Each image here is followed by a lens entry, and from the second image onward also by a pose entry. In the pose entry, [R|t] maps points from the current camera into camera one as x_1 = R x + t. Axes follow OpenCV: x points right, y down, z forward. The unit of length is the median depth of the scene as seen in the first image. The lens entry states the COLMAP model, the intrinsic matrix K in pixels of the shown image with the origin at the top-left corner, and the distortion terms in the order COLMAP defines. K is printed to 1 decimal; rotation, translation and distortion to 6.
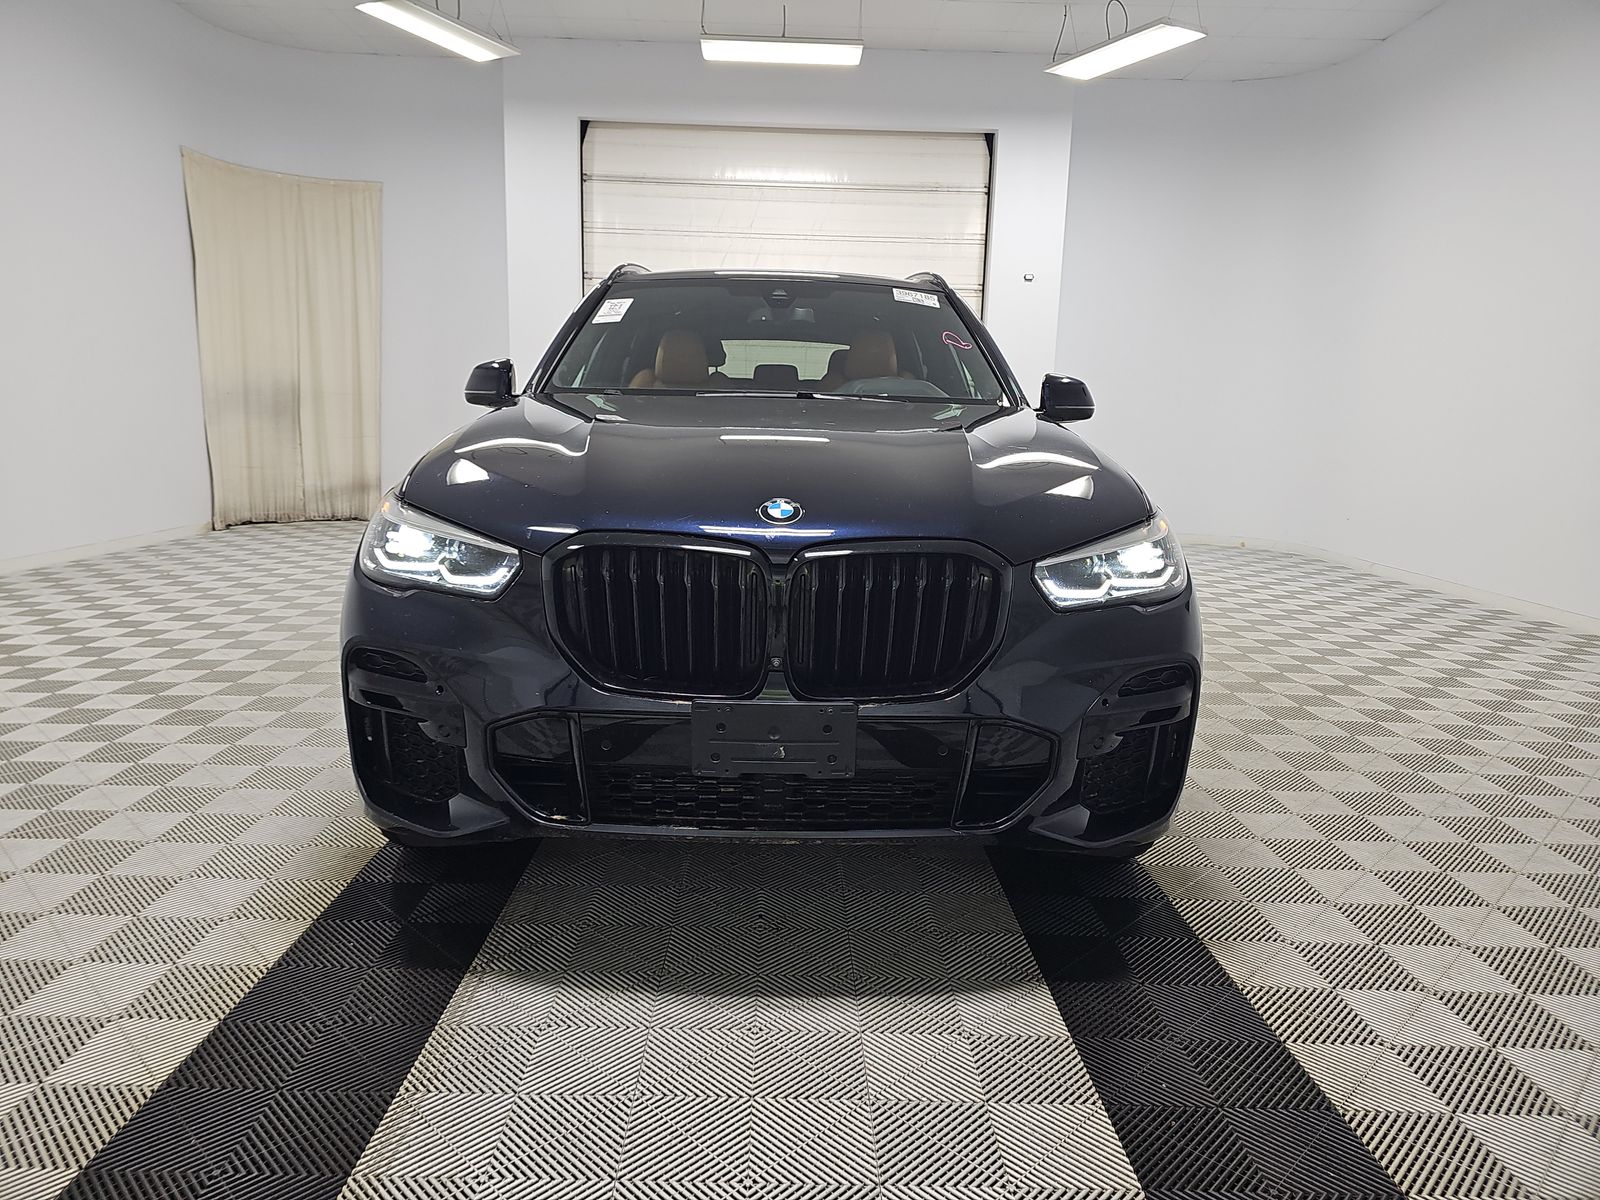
lens RADIAL K [[1033.0, 0, 800.0], [0, 1033.0, 600.0], [0, 0, 1]] dist [0.039343, -0.002368]
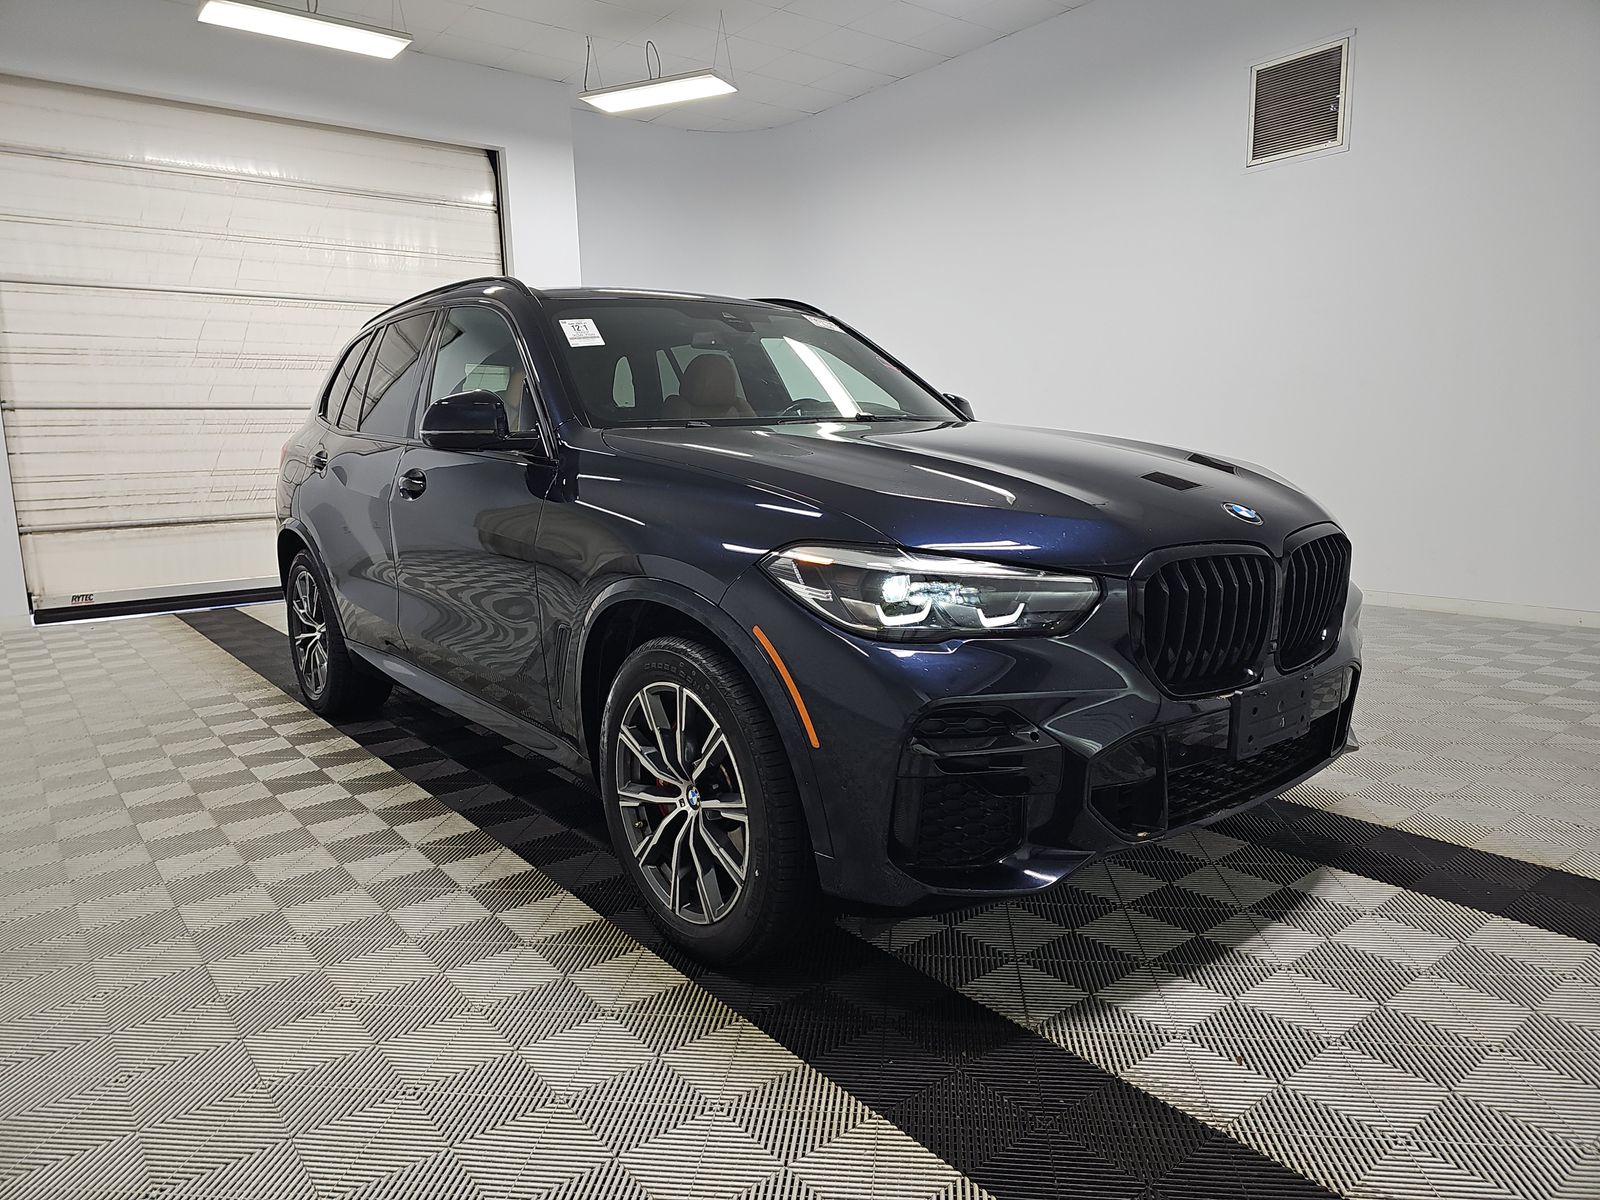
lens RADIAL K [[1085.4, 0, 800.0], [0, 1085.4, 600.0], [0, 0, 1]] dist [-0.005883, -0.001455]
pose [[0.773833, -0.141061, 0.617482, -0.333884], [0.158799, 0.986956, 0.026459, -0.029288], [-0.613160, 0.077580, 0.786140, 0.106266]]
